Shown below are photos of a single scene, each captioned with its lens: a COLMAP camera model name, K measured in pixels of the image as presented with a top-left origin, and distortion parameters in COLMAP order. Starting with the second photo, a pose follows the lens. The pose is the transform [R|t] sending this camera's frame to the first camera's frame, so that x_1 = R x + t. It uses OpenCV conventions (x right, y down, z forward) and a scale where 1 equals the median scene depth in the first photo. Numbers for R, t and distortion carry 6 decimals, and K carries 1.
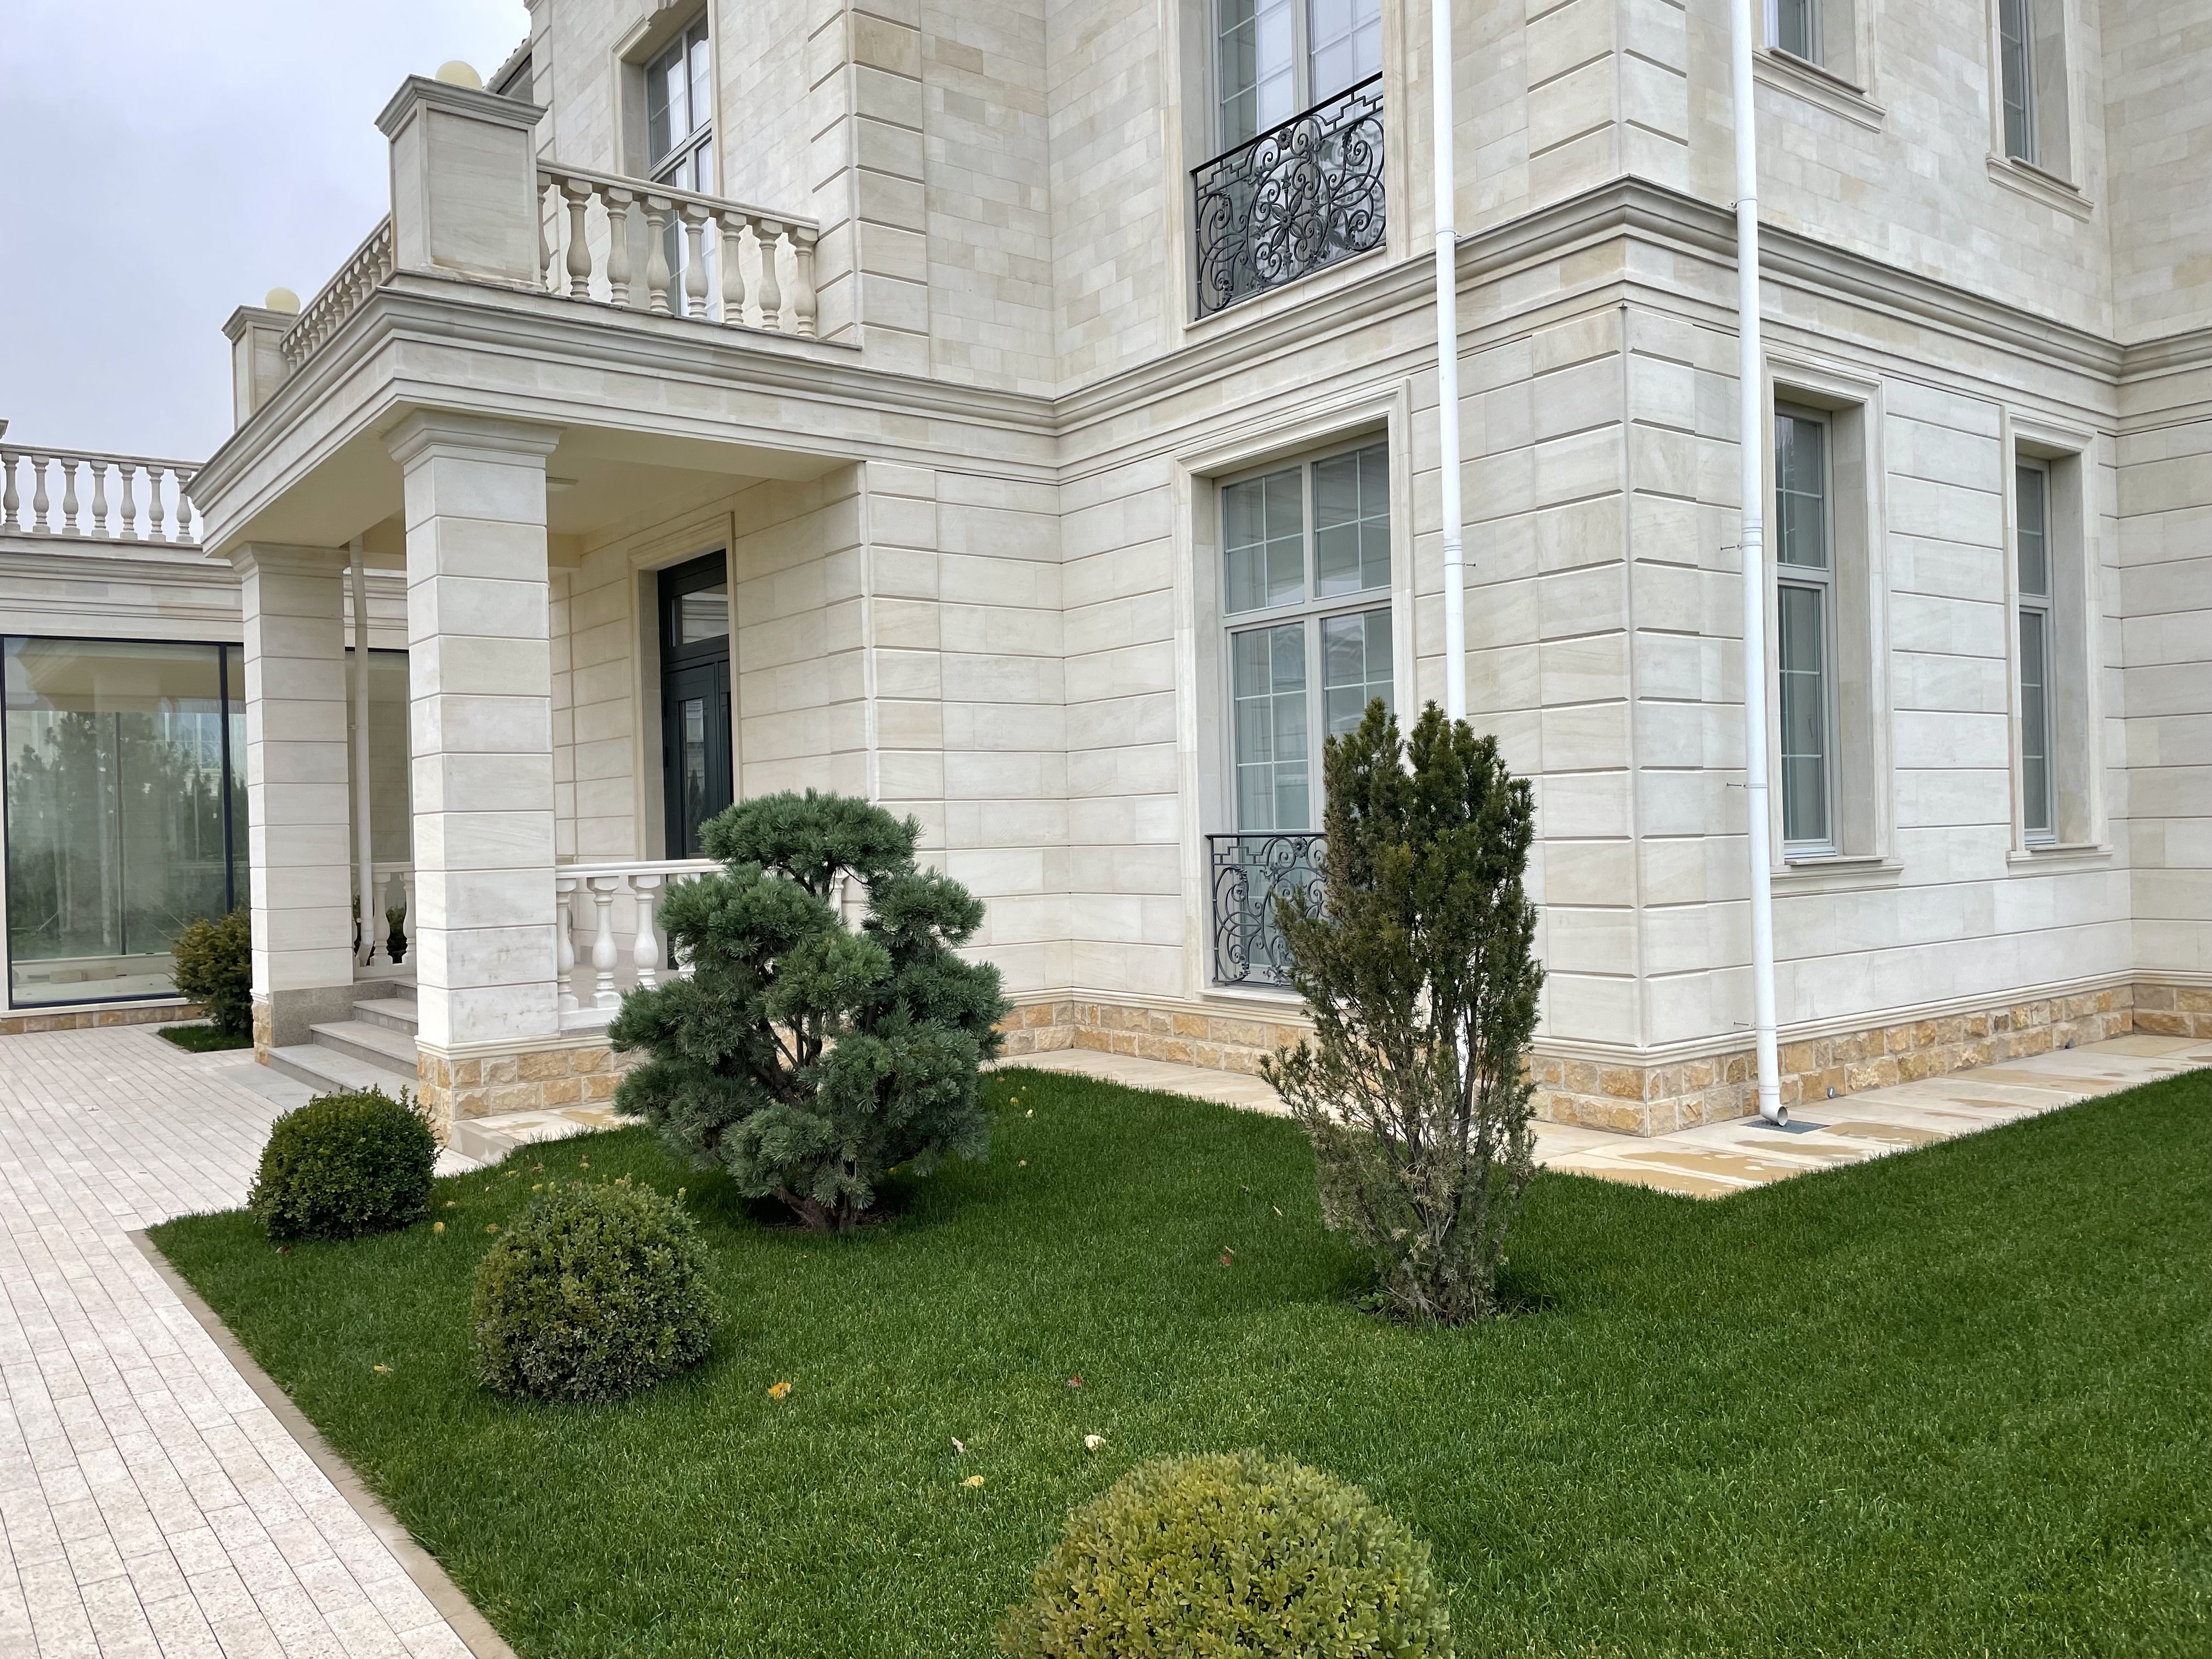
lens RADIAL K [[1674.6, 0, 1115.5], [0, 1674.6, 822.3], [0, 0, 1]] dist [0.091203, -0.123346]
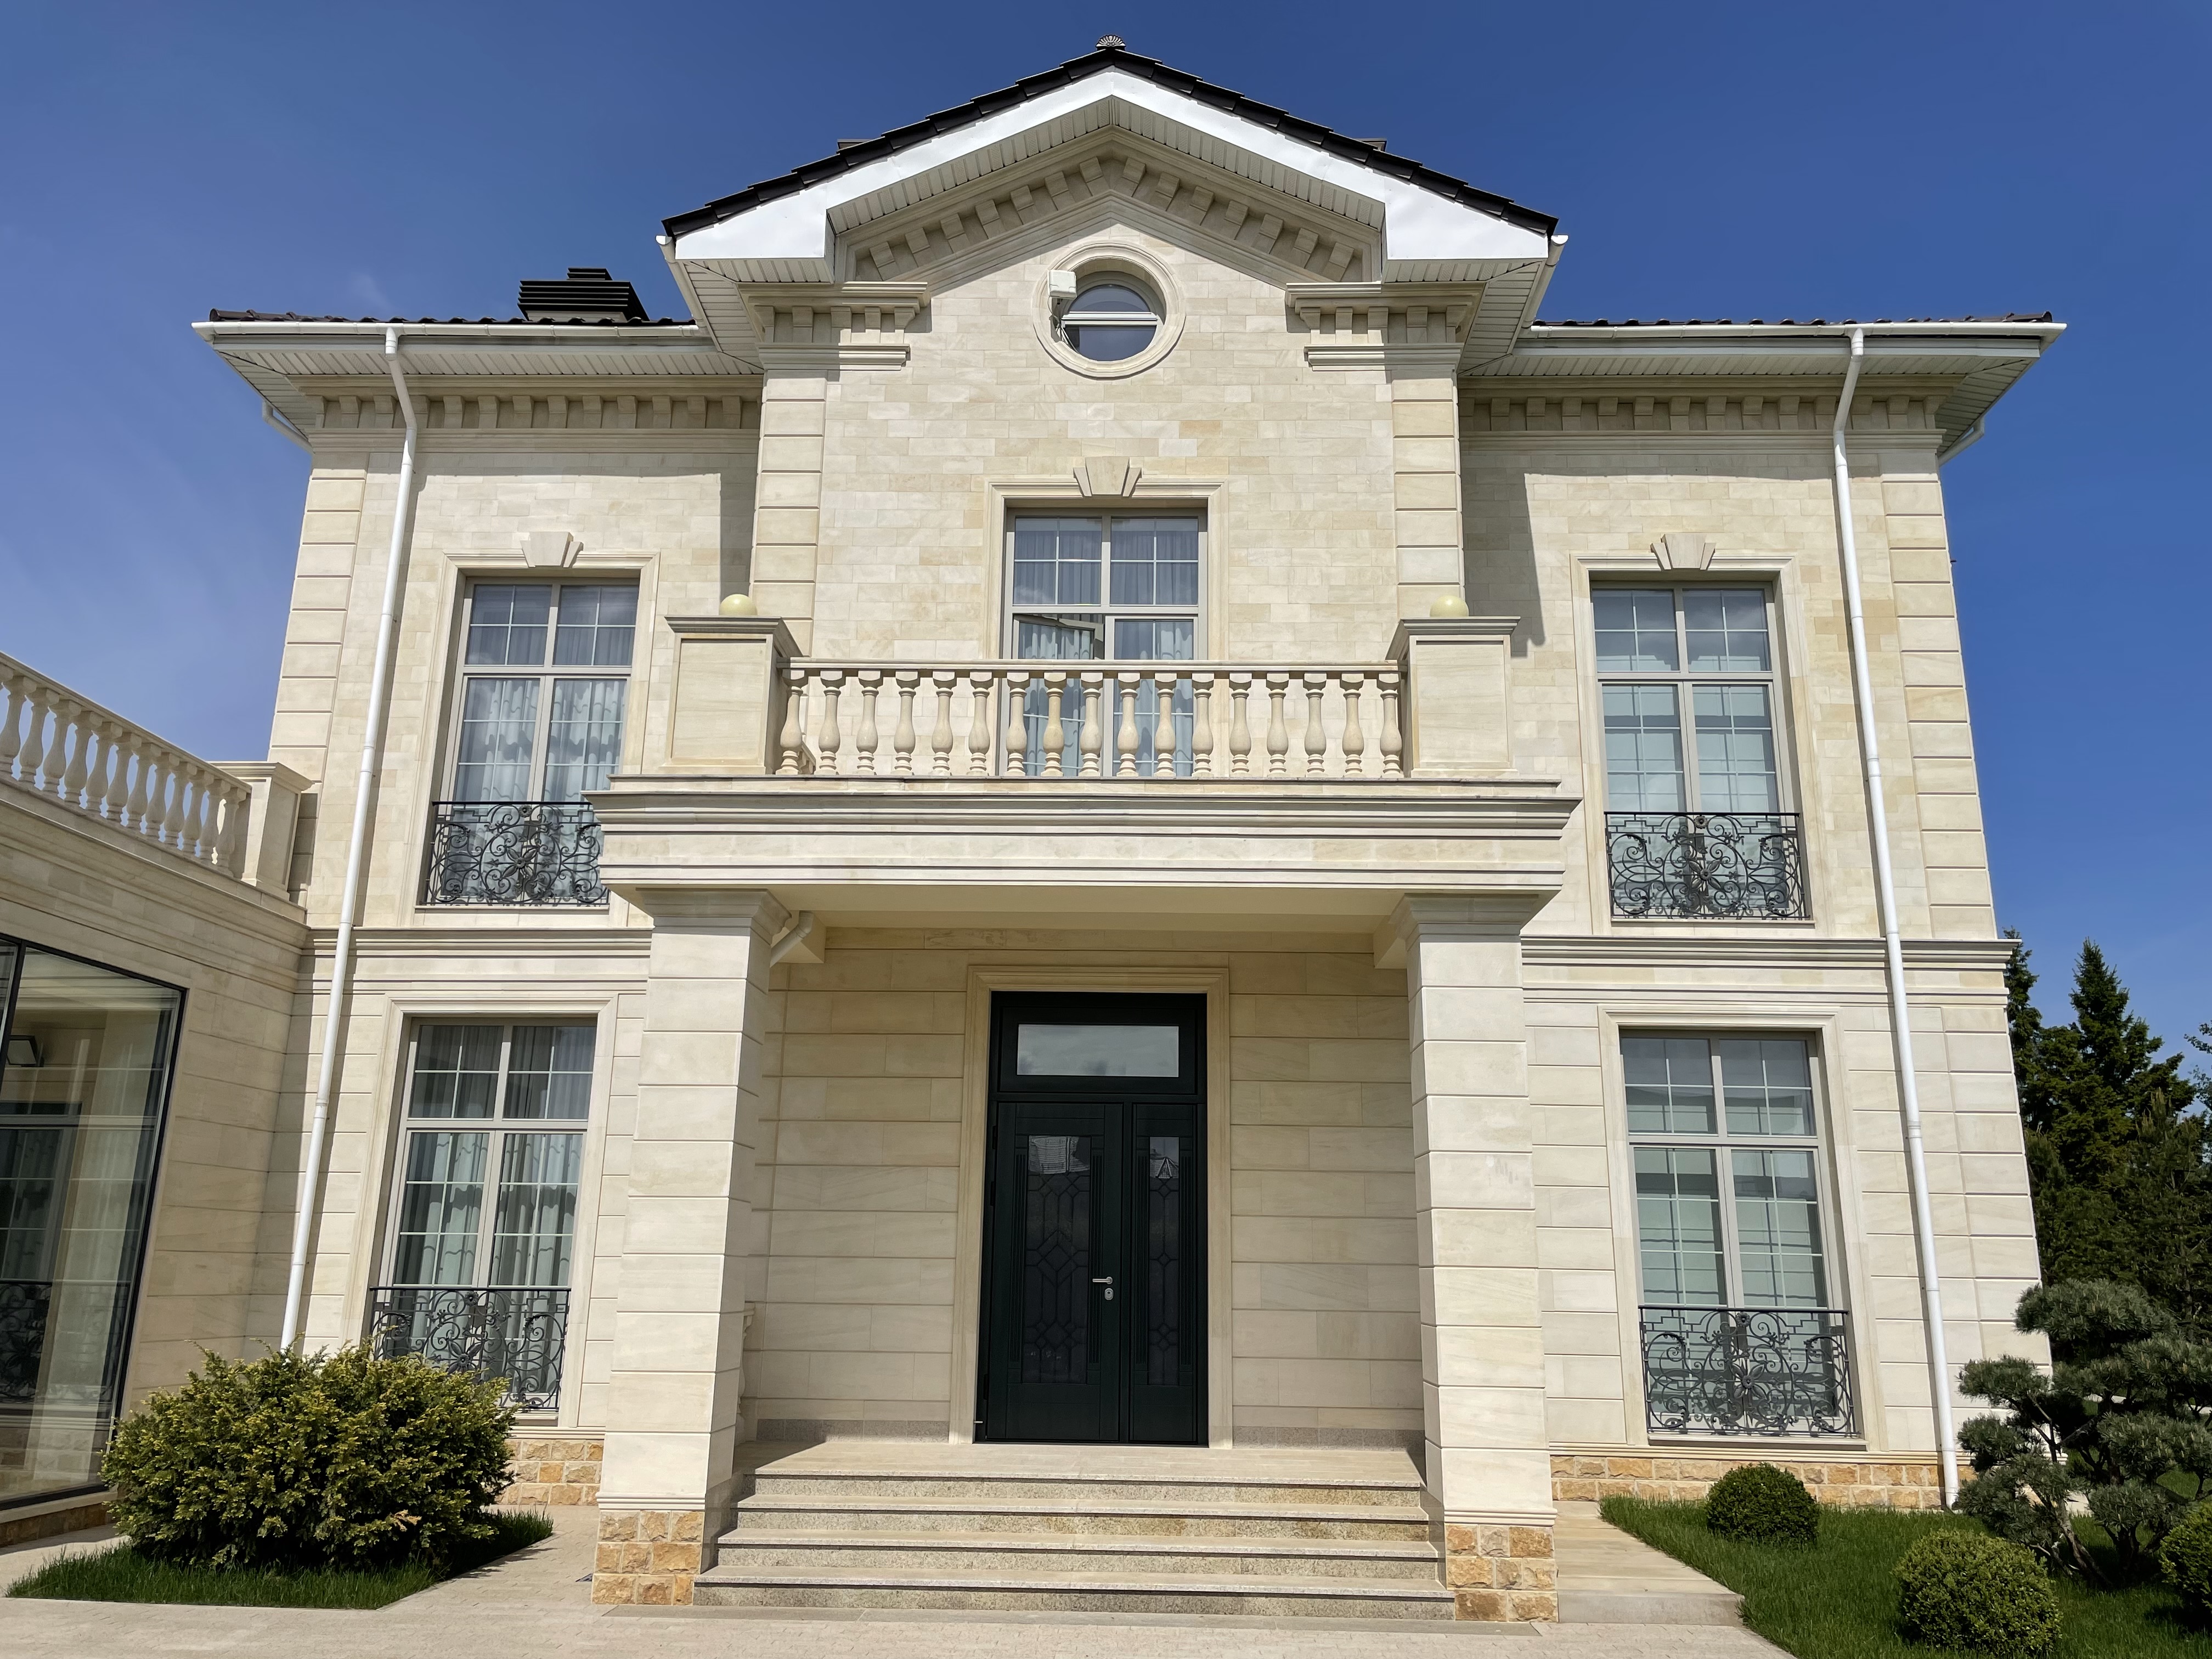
lens RADIAL K [[1674.6, 0, 1109.4], [0, 1674.6, 812.8], [0, 0, 1]] dist [0.091203, -0.123346]
pose [[0.624852, 0.239427, 0.743125, -1.291694], [-0.034274, 0.959312, -0.280261, 0.023623], [-0.779991, 0.149652, 0.607634, 0.483795]]
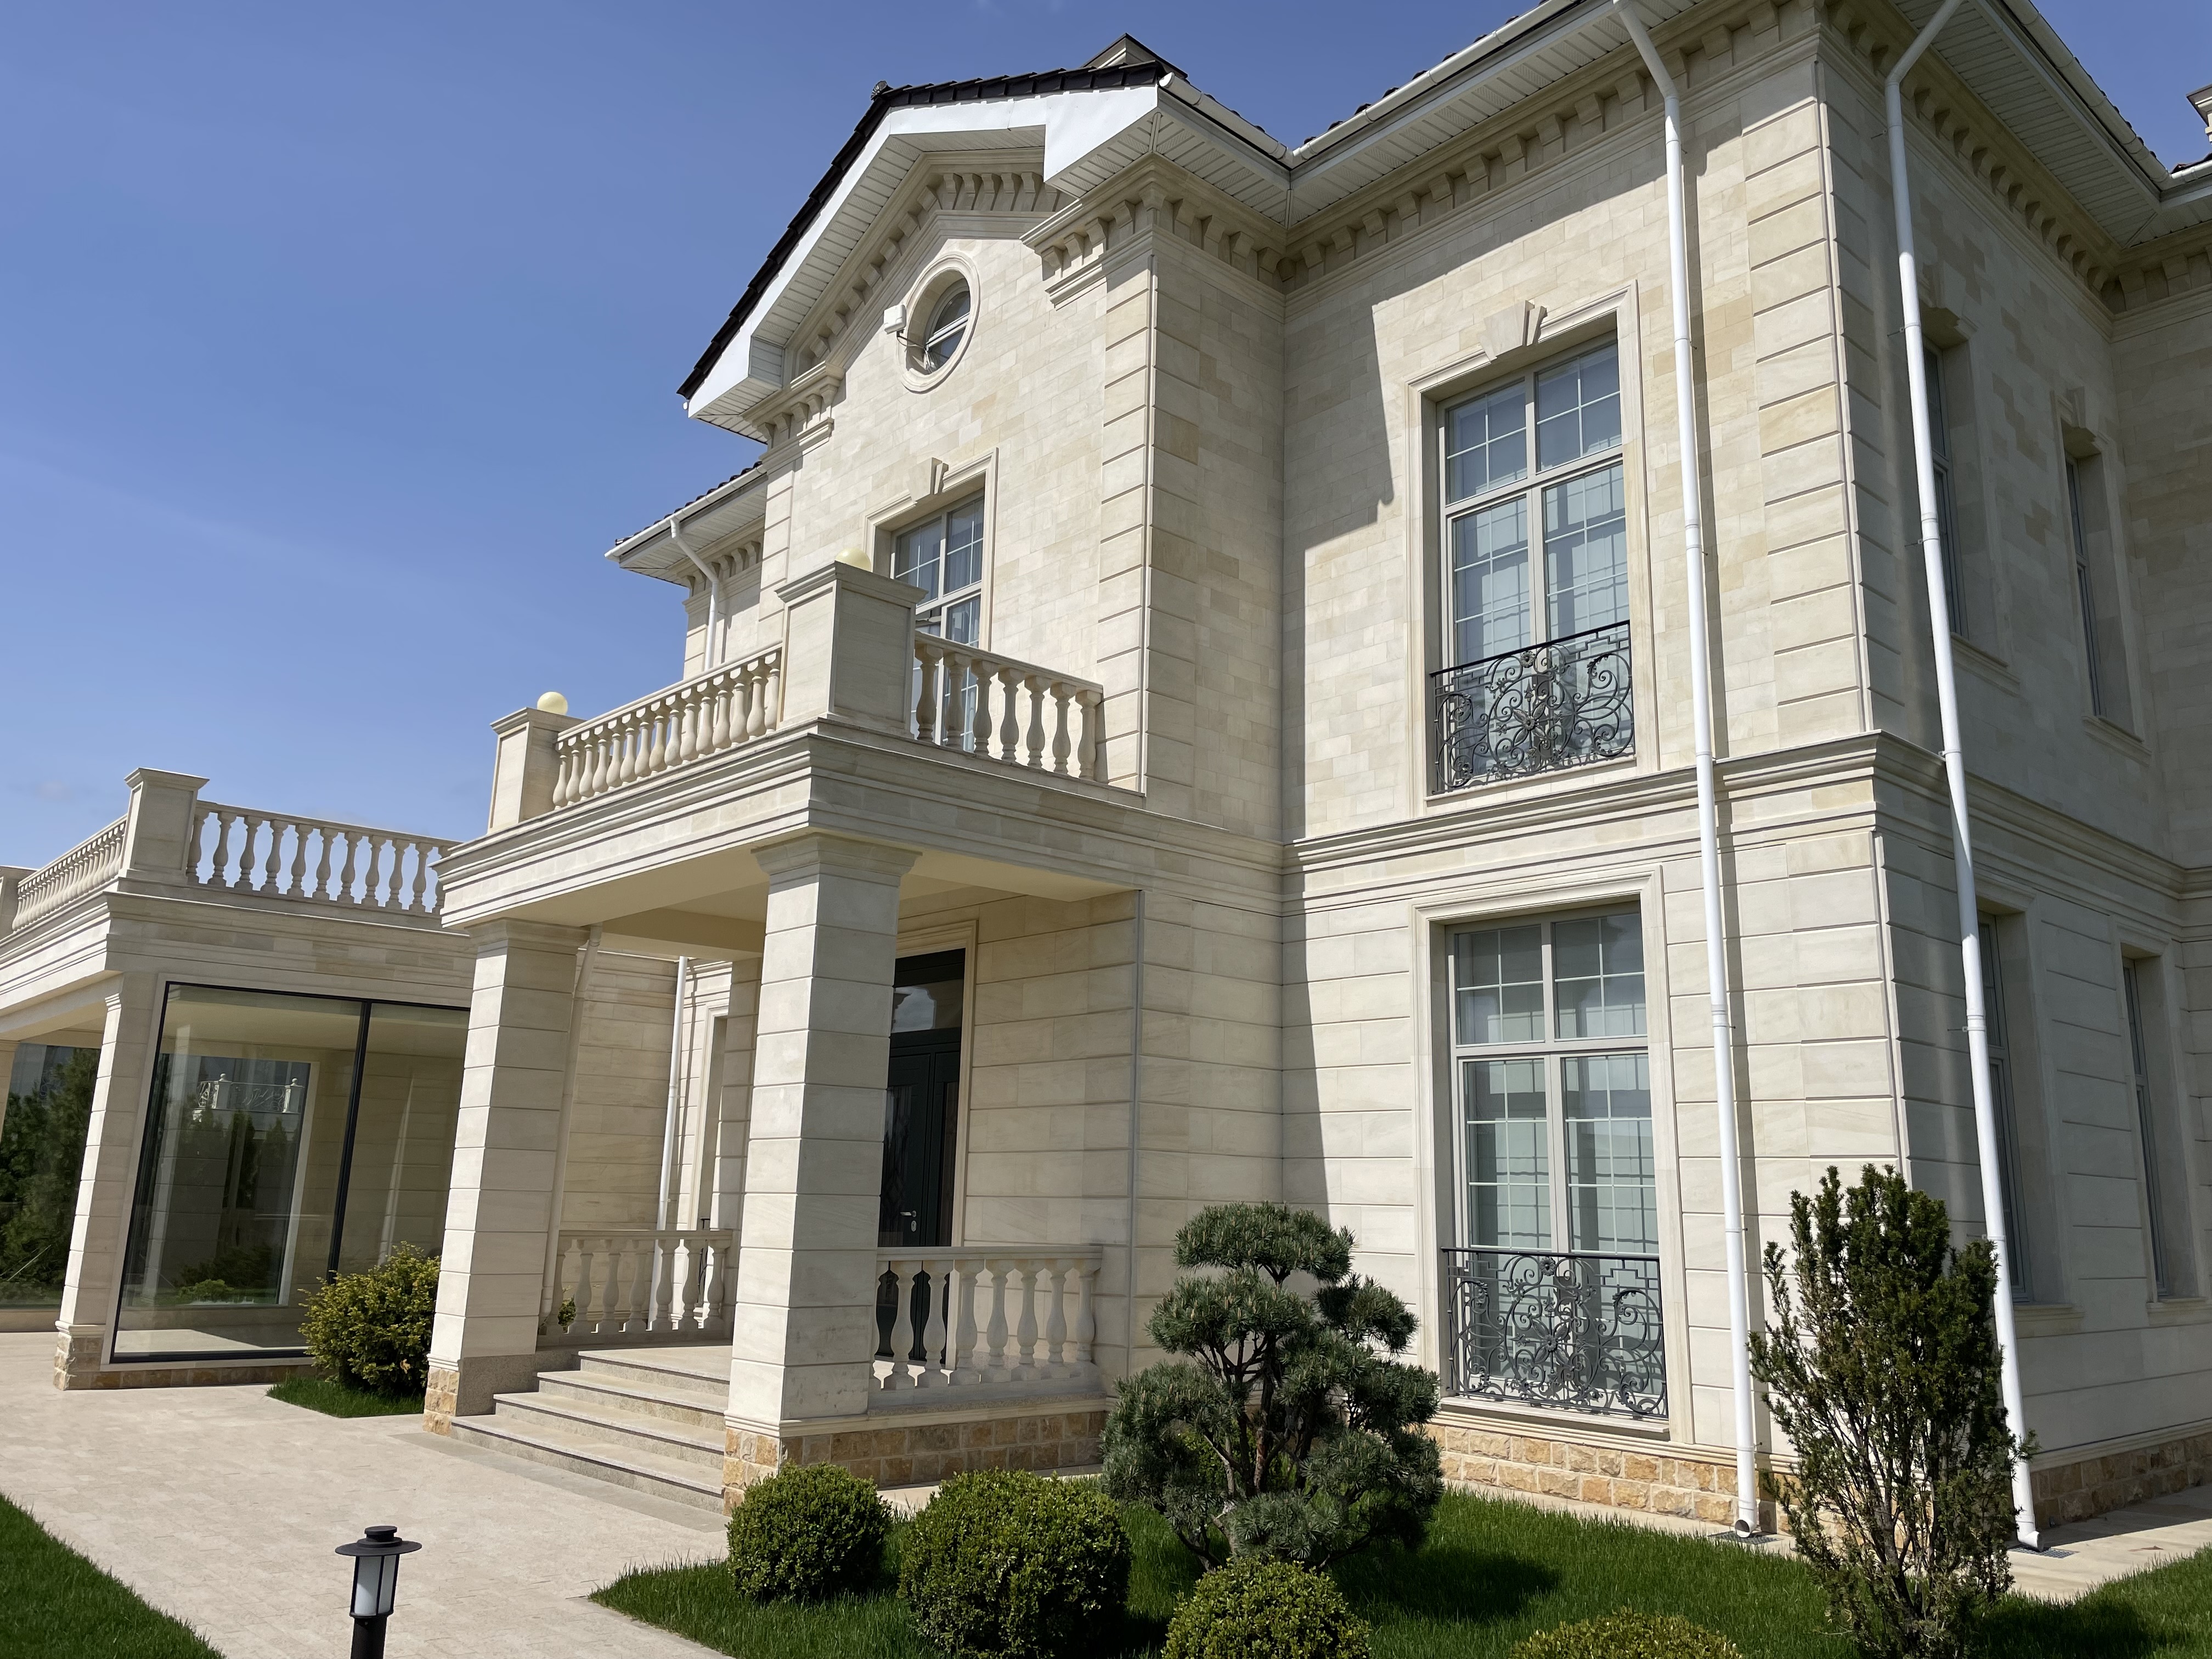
lens RADIAL K [[1674.6, 0, 1121.6], [0, 1674.6, 812.9], [0, 0, 1]] dist [0.091203, -0.123346]
pose [[0.994840, 0.069270, 0.074128, -0.261910], [-0.050777, 0.972497, -0.227314, -0.007473], [-0.087835, 0.222377, 0.970996, -0.116035]]
